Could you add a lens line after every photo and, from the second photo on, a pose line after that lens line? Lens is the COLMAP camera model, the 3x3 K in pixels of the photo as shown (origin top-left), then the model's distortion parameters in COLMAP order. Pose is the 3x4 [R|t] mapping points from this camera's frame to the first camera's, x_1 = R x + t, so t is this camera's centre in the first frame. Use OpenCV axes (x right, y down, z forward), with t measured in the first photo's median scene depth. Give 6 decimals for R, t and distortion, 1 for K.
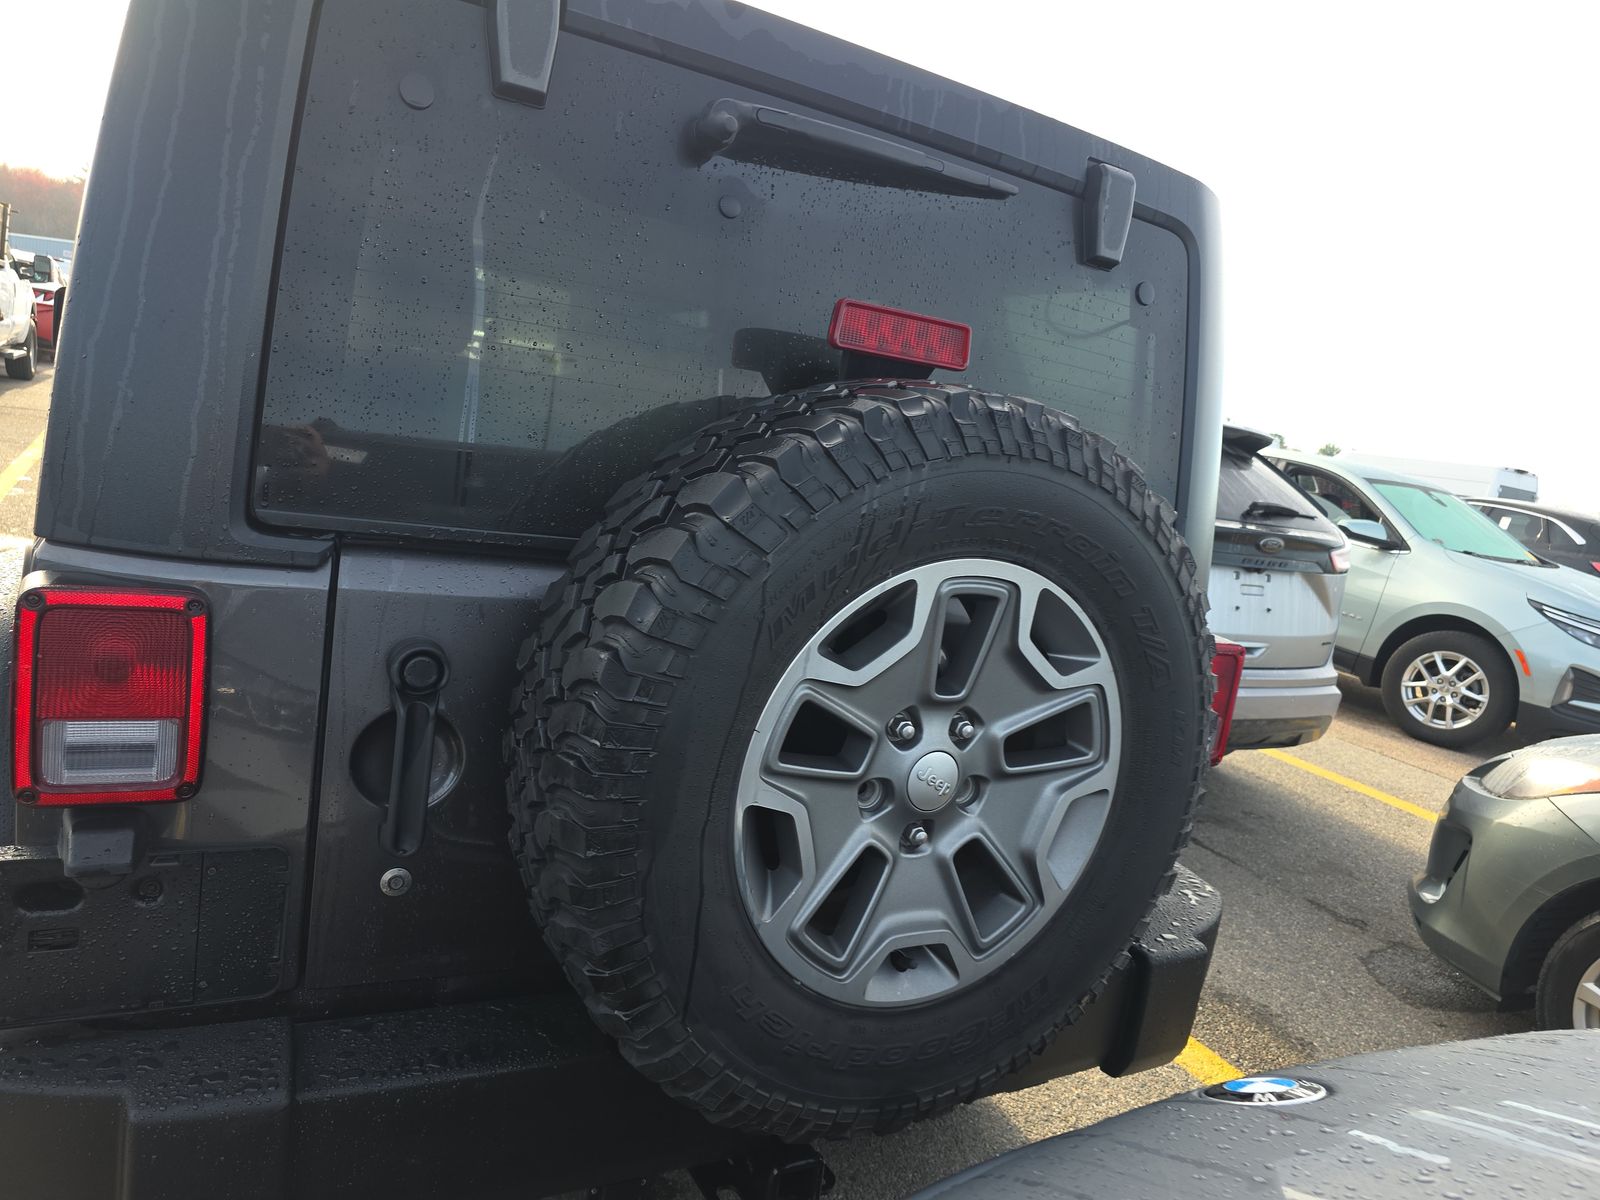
lens RADIAL K [[1082.5, 0, 799.1], [0, 1082.5, 588.4], [0, 0, 1]] dist [0.045317, -0.043980]
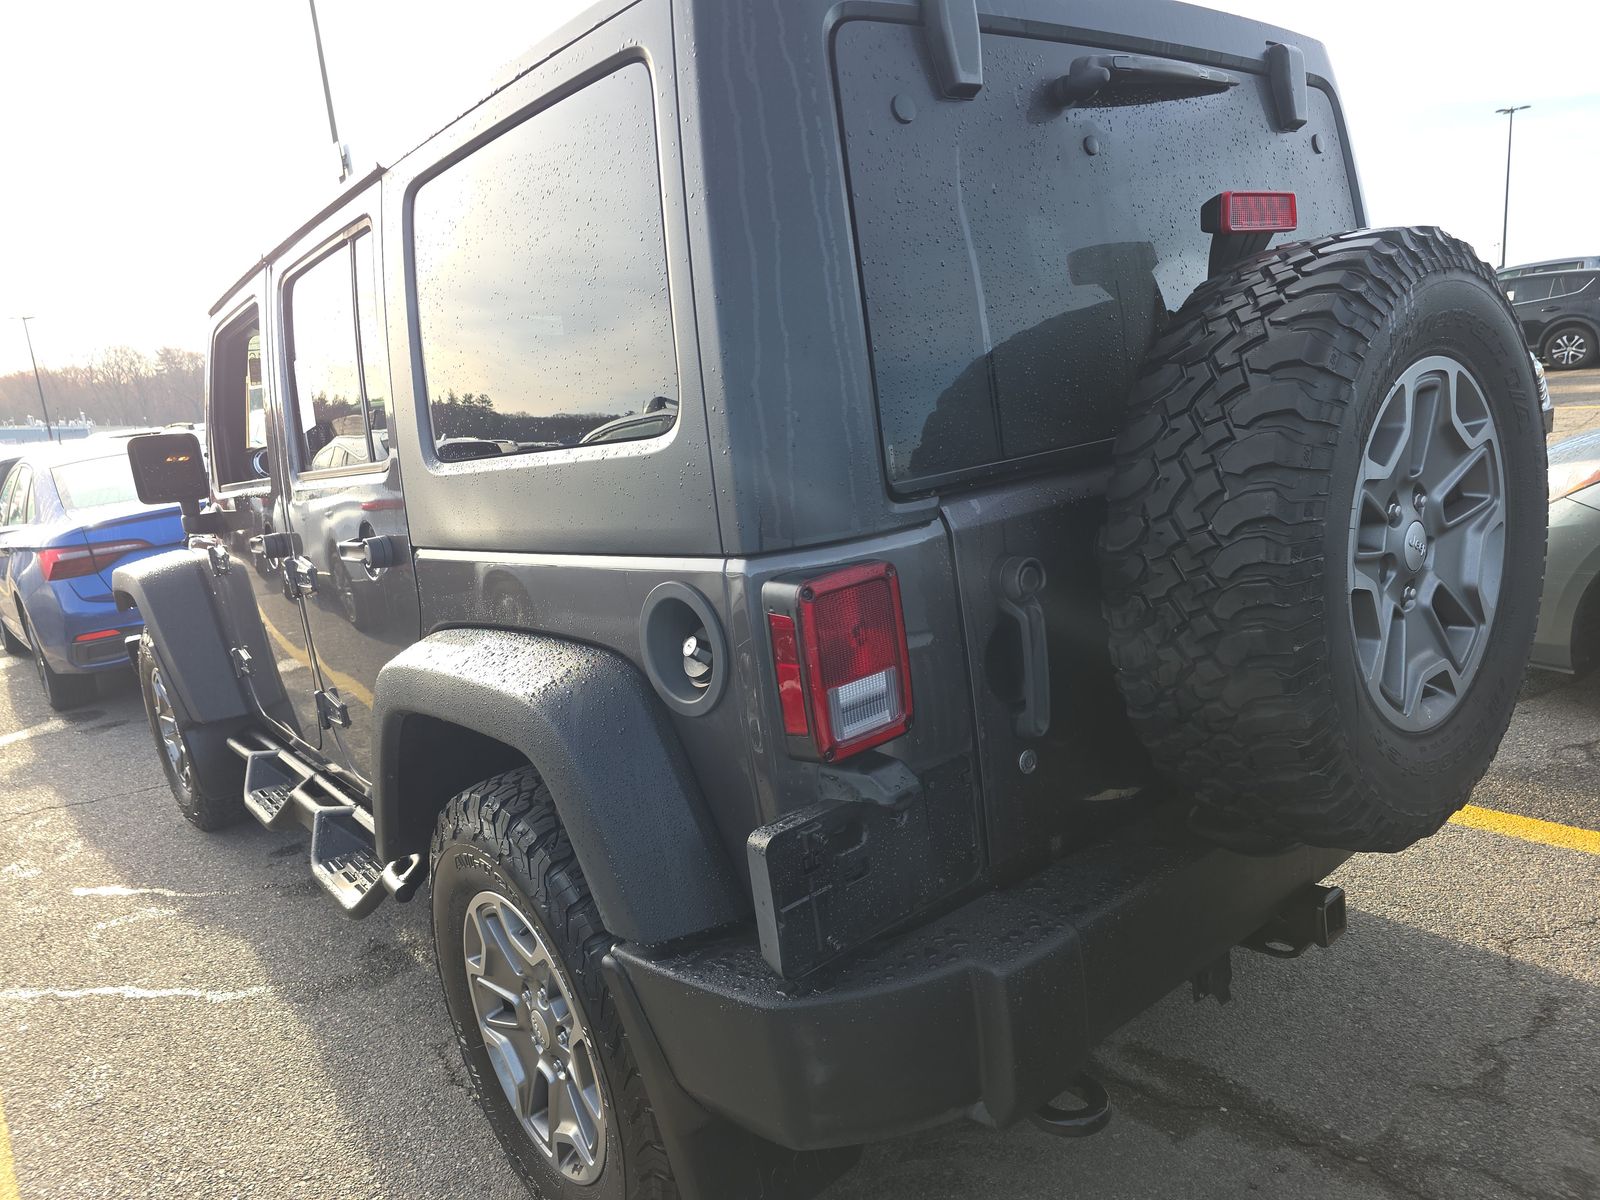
lens RADIAL K [[1082.5, 0, 799.1], [0, 1082.5, 588.4], [0, 0, 1]] dist [0.045317, -0.043980]
pose [[0.945264, -0.299853, 0.128700, -0.710069], [0.295846, 0.953944, 0.049657, -0.047169], [-0.137662, -0.008864, 0.990440, -0.148456]]
